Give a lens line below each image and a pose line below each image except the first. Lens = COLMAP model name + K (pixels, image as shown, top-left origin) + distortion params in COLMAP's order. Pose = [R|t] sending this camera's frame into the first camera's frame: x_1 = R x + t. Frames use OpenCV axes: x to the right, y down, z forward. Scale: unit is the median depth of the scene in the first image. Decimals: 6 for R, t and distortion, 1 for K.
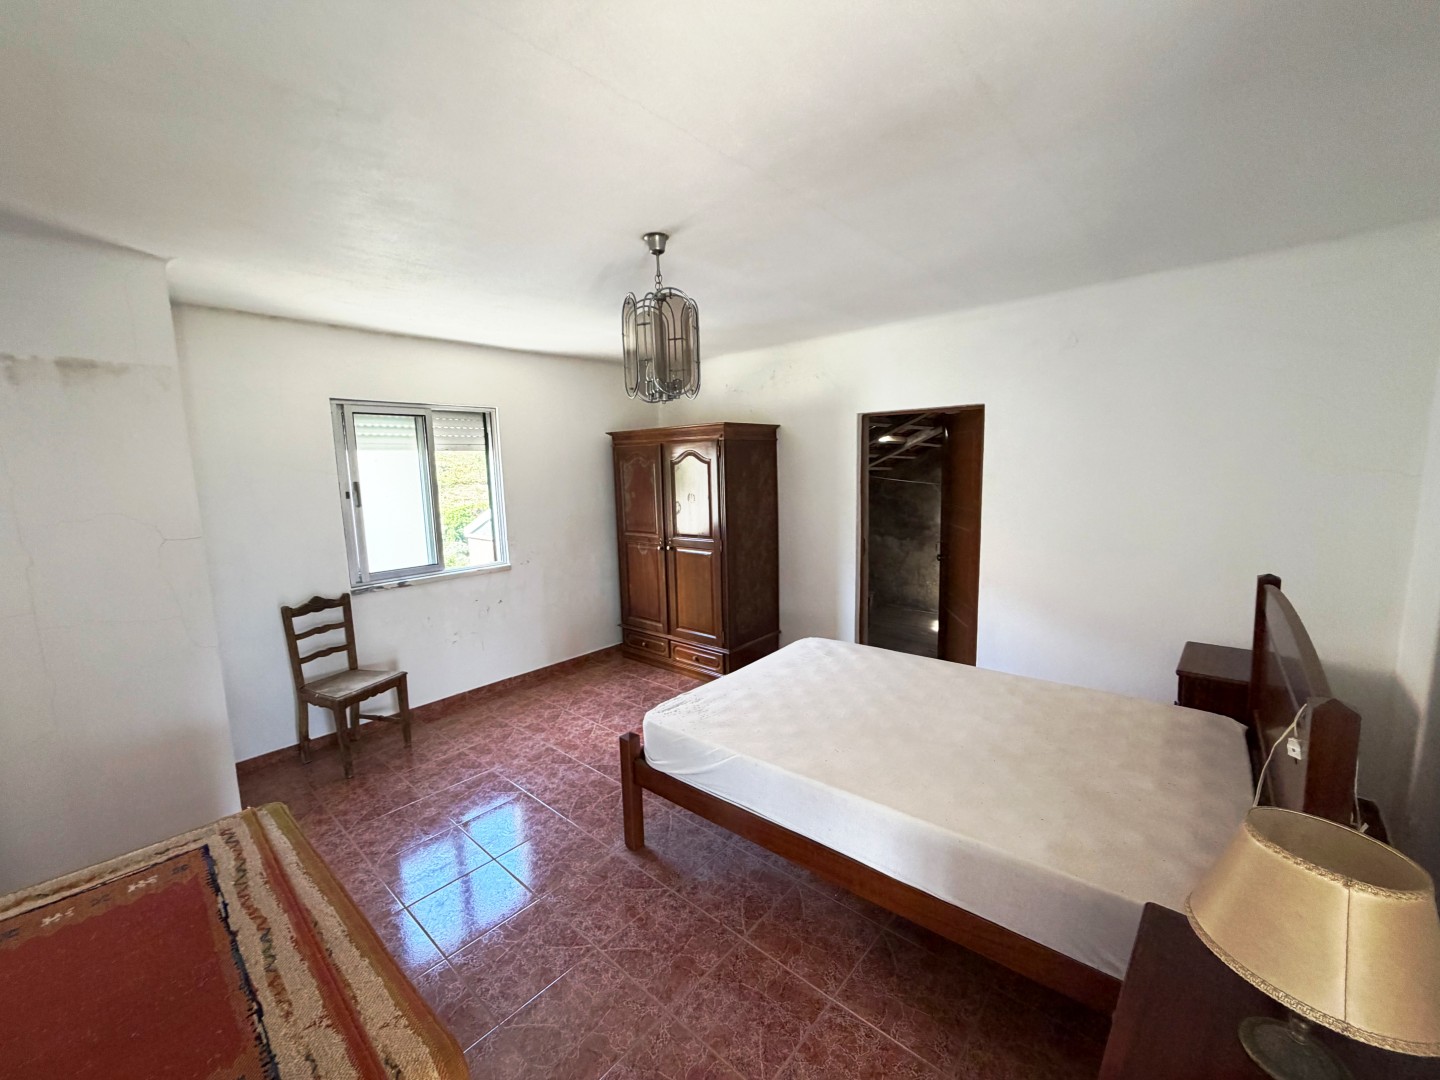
lens RADIAL K [[574.4, 0, 718.9], [0, 574.4, 537.5], [0, 0, 1]] dist [0.000489, 0.000262]
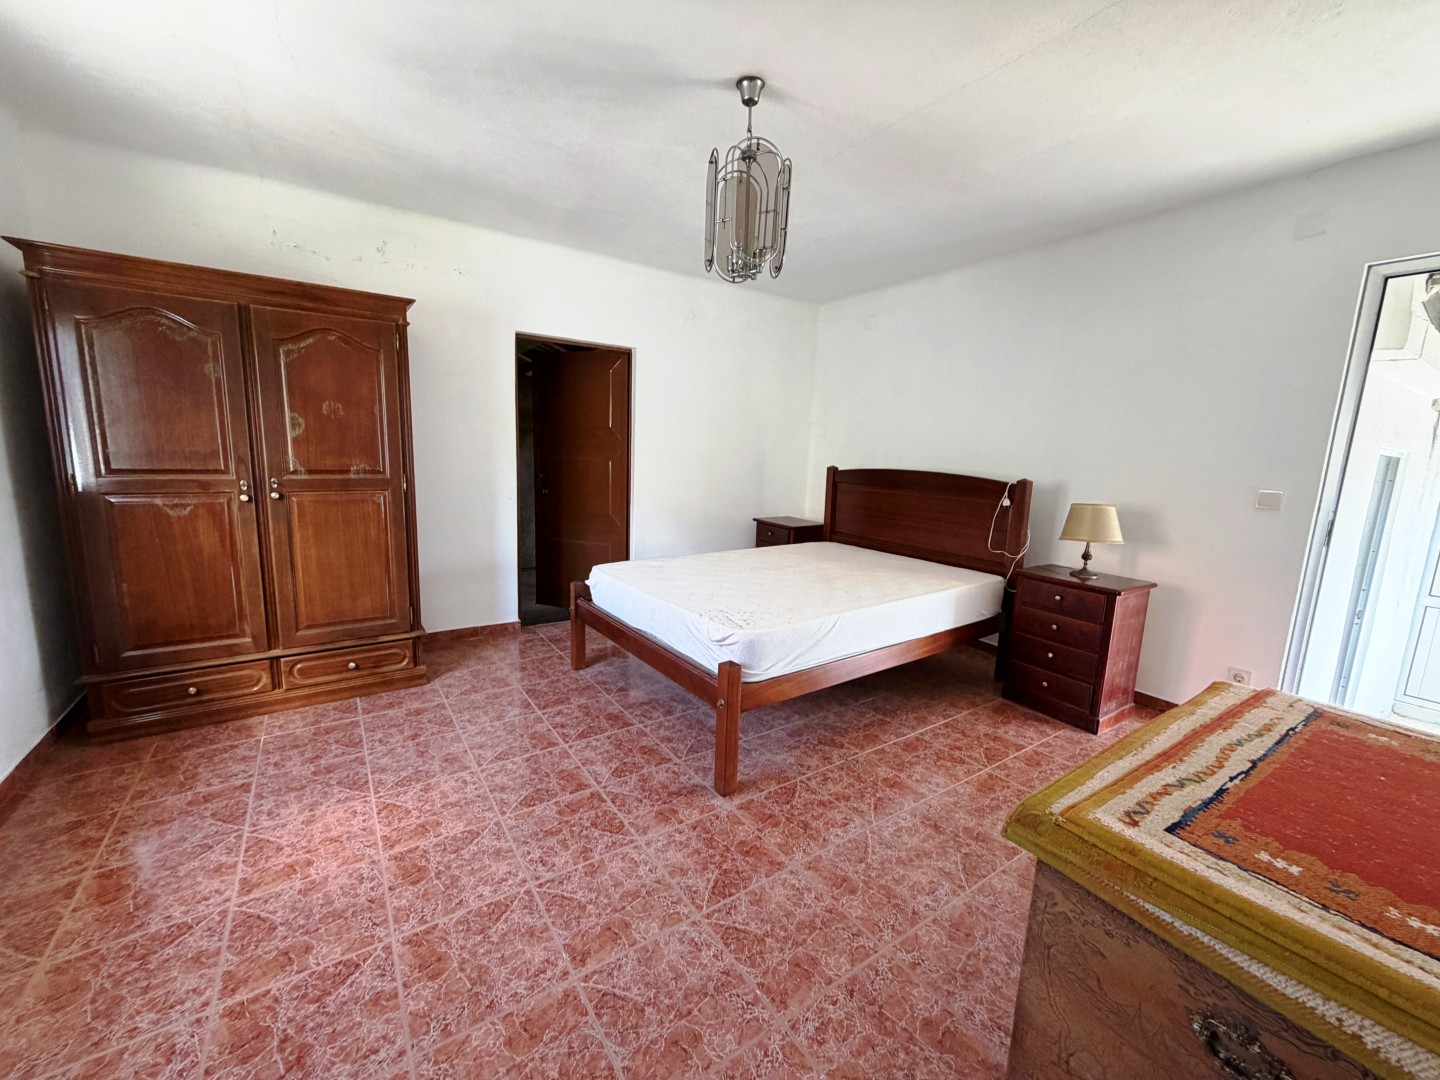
lens RADIAL K [[574.4, 0, 714.2], [0, 574.4, 540.0], [0, 0, 1]] dist [0.000489, 0.000262]
pose [[0.248624, -0.120338, 0.961096, -1.345078], [0.080178, 0.991404, 0.103392, 0.096866], [-0.965276, 0.051353, 0.256136, 1.106008]]
